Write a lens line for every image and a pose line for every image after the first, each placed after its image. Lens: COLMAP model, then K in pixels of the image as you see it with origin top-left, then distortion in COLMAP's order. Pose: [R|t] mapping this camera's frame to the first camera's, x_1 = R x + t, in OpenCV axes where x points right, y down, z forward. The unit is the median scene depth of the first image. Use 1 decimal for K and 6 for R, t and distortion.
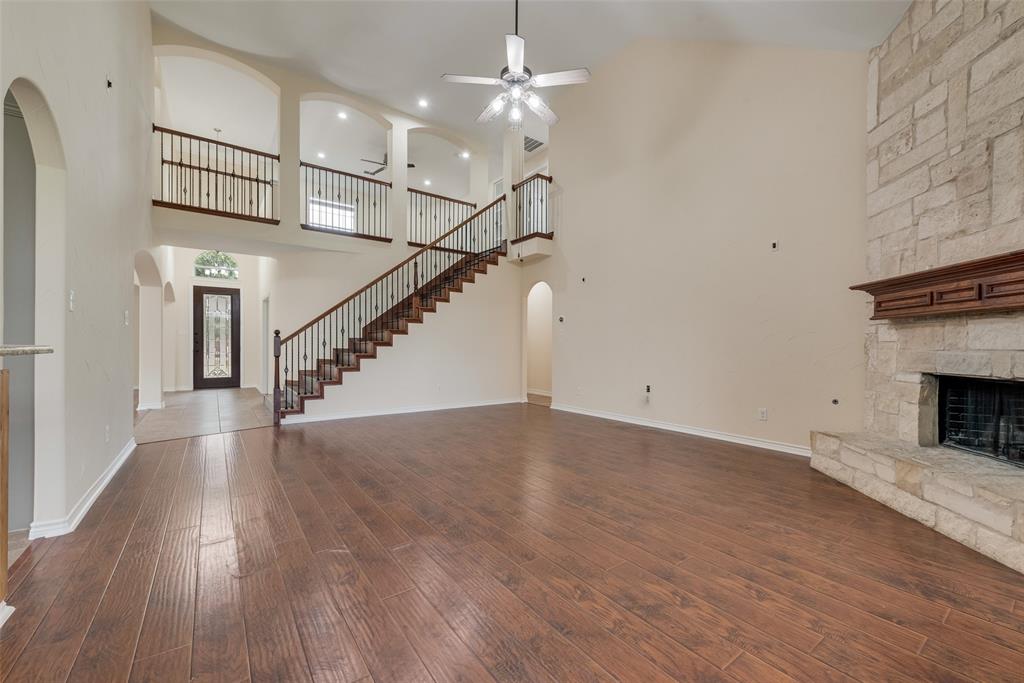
lens RADIAL K [[402.8, 0, 539.0], [0, 402.8, 349.1], [0, 0, 1]] dist [0.012373, -0.002640]
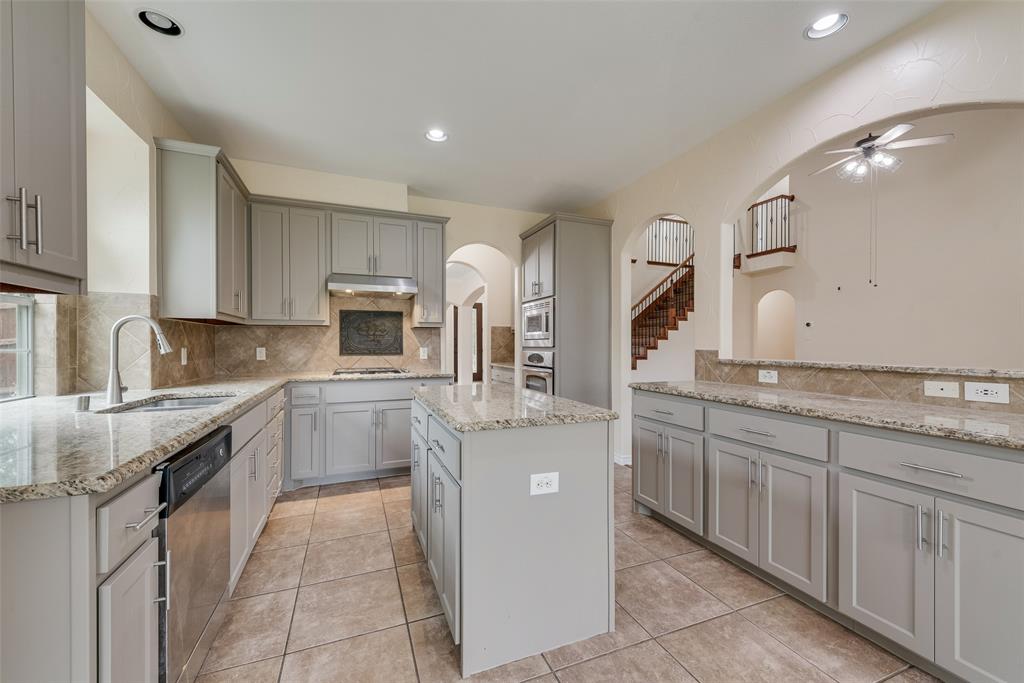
lens RADIAL K [[402.8, 0, 514.6], [0, 402.8, 345.6], [0, 0, 1]] dist [0.012373, -0.002640]
pose [[0.969442, -0.003222, -0.245298, -0.490866], [0.002096, 0.999986, -0.004853, -0.015215], [0.245310, 0.004190, 0.969436, -0.291144]]
